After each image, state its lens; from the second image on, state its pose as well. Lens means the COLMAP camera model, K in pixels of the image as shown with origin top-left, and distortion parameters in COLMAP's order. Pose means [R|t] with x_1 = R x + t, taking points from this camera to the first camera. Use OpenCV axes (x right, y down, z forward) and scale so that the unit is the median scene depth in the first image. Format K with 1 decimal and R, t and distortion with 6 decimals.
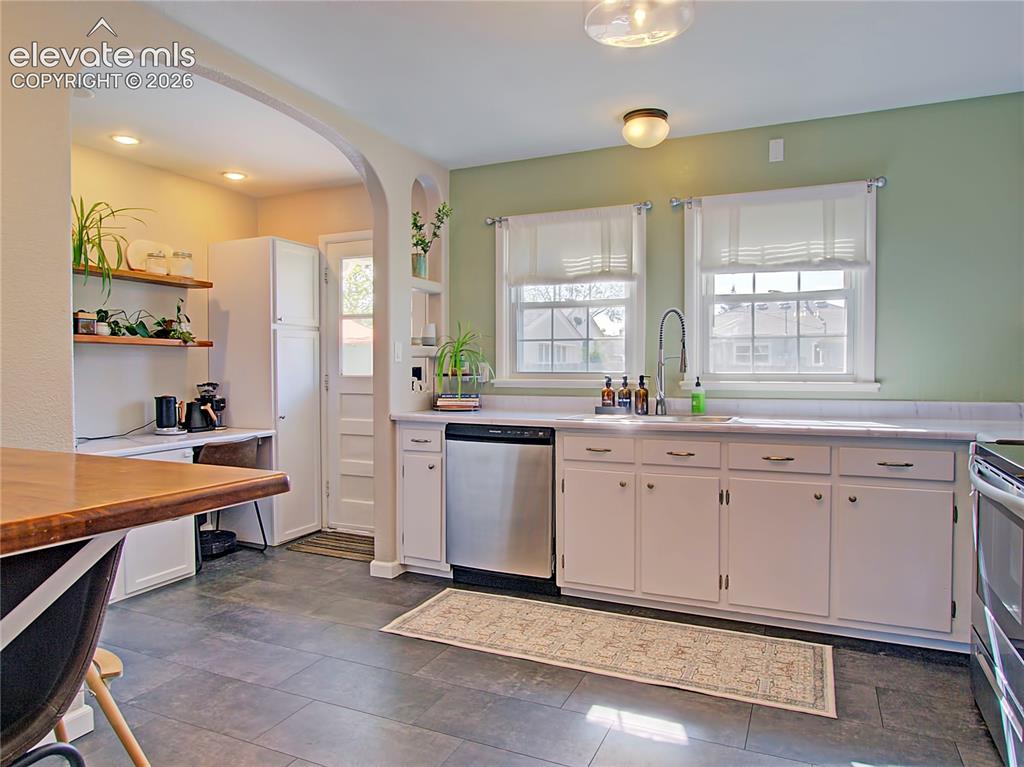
lens RADIAL K [[667.1, 0, 511.6], [0, 667.1, 377.6], [0, 0, 1]] dist [-0.026156, 0.003133]
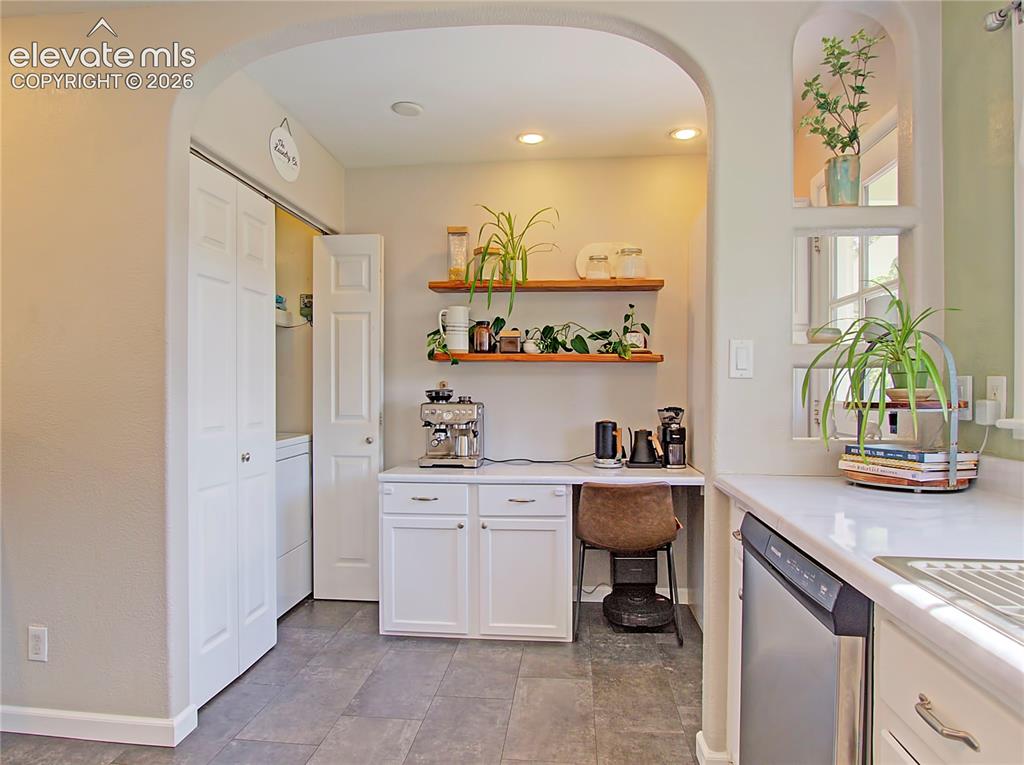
lens RADIAL K [[667.1, 0, 496.1], [0, 667.1, 386.8], [0, 0, 1]] dist [-0.026156, 0.003133]
pose [[0.309658, 0.000171, -0.950848, 0.267589], [-0.018278, 0.999816, -0.005773, -0.009412], [0.950672, 0.019167, 0.309605, 0.653266]]
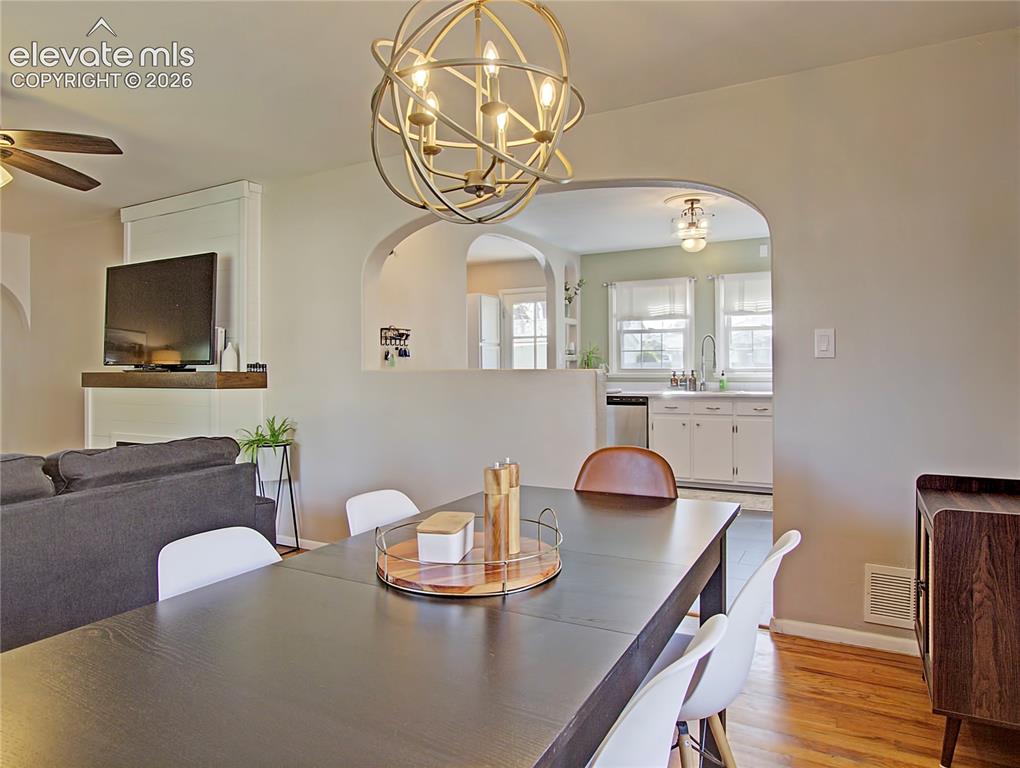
lens RADIAL K [[664.5, 0, 502.5], [0, 664.5, 374.9], [0, 0, 1]] dist [-0.026156, 0.003133]
pose [[0.997038, -0.007228, -0.076564, -0.188375], [0.006977, 0.999969, -0.003548, 0.012810], [0.076587, 0.003003, 0.997058, -0.869838]]
